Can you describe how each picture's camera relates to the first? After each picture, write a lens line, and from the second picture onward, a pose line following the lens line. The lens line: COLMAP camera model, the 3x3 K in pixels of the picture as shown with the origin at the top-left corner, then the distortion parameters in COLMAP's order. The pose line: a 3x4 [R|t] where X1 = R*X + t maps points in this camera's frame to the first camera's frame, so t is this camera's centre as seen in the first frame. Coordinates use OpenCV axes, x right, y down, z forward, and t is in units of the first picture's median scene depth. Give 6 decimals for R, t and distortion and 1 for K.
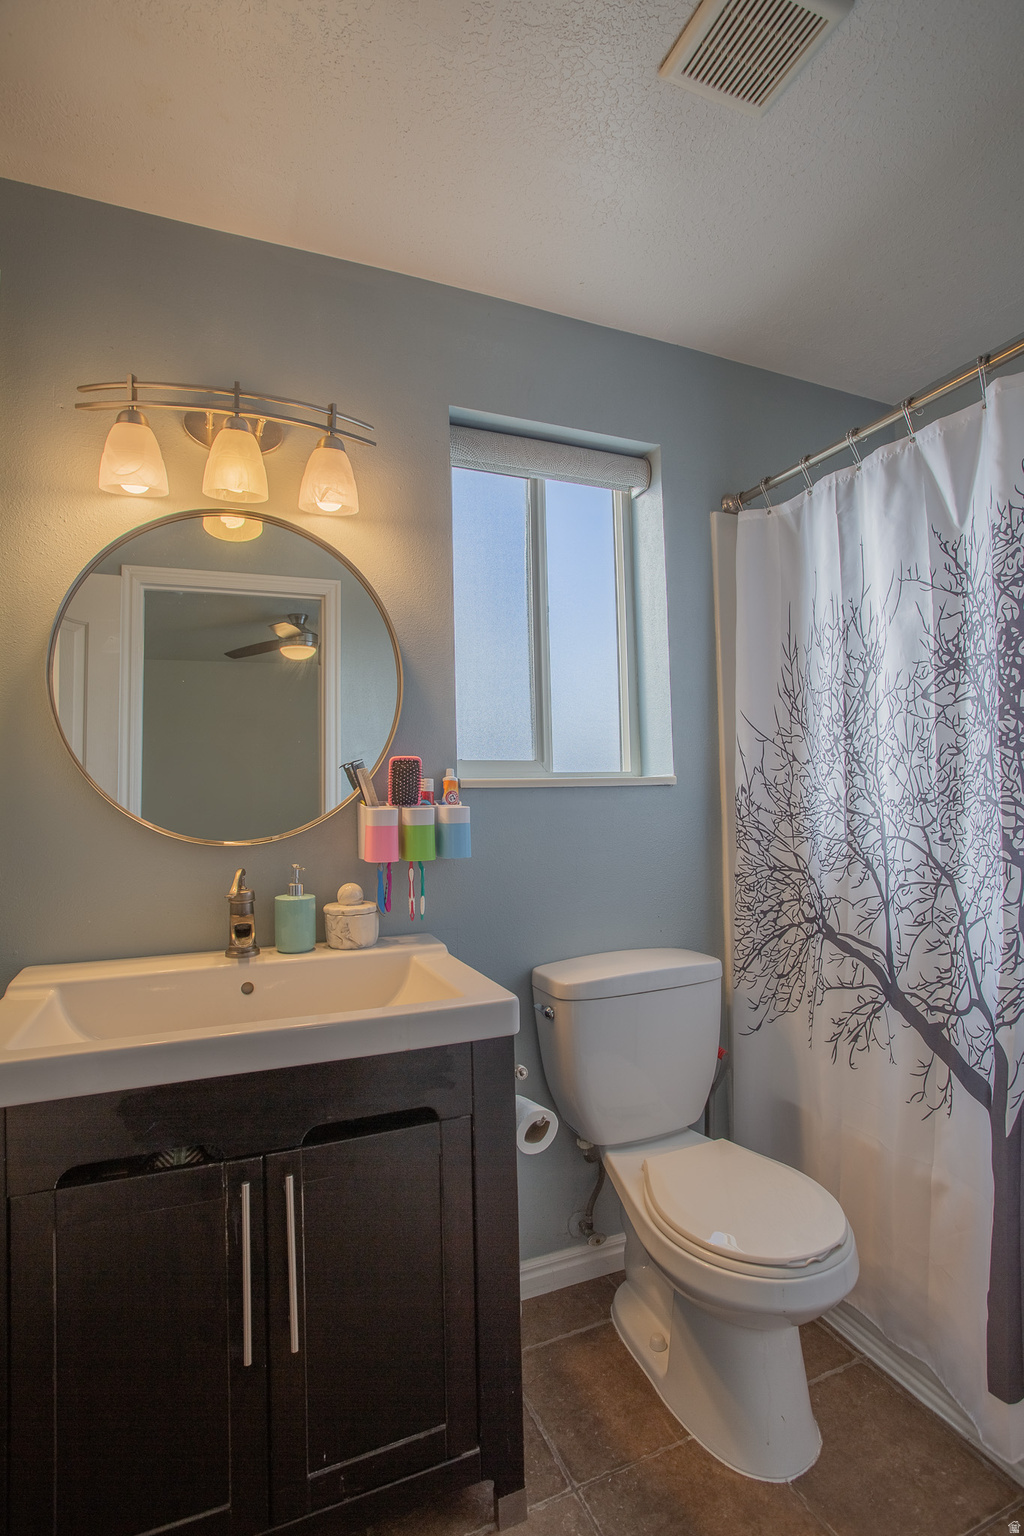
lens RADIAL K [[756.1, 0, 506.3], [0, 756.1, 755.7], [0, 0, 1]] dist [-0.054698, 0.019855]
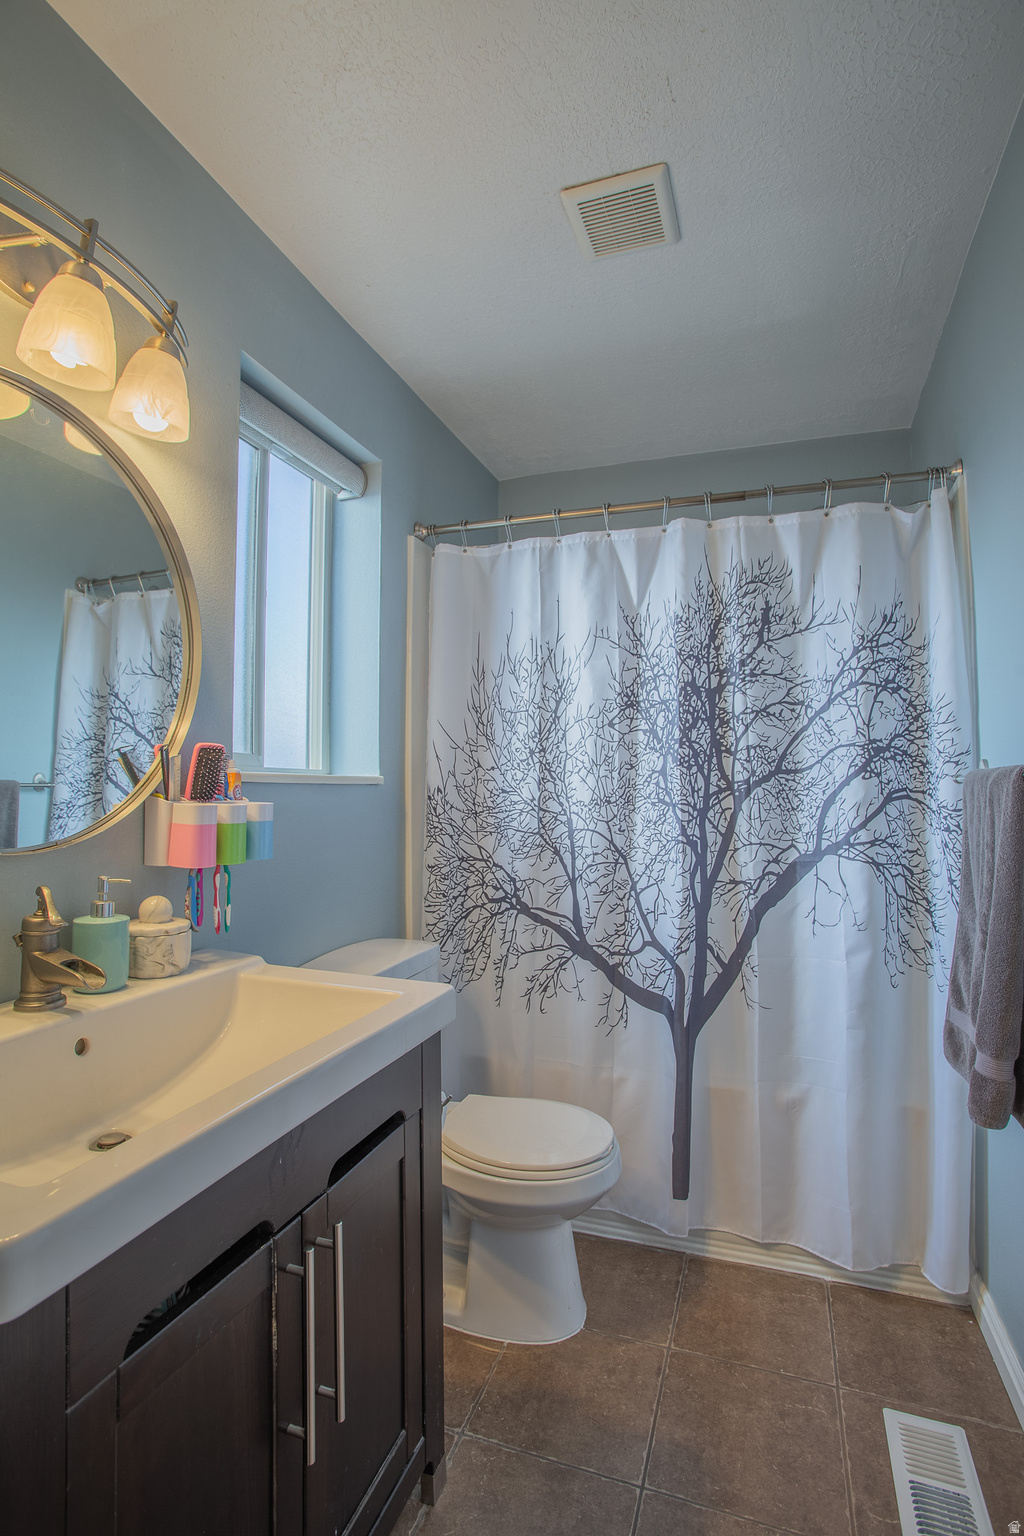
lens RADIAL K [[756.1, 0, 537.6], [0, 756.1, 757.5], [0, 0, 1]] dist [-0.054698, 0.019855]
pose [[0.671305, 0.053154, 0.739273, -0.529764], [-0.053885, 0.998286, -0.022847, 0.017038], [-0.739220, -0.024498, 0.673018, 0.161930]]
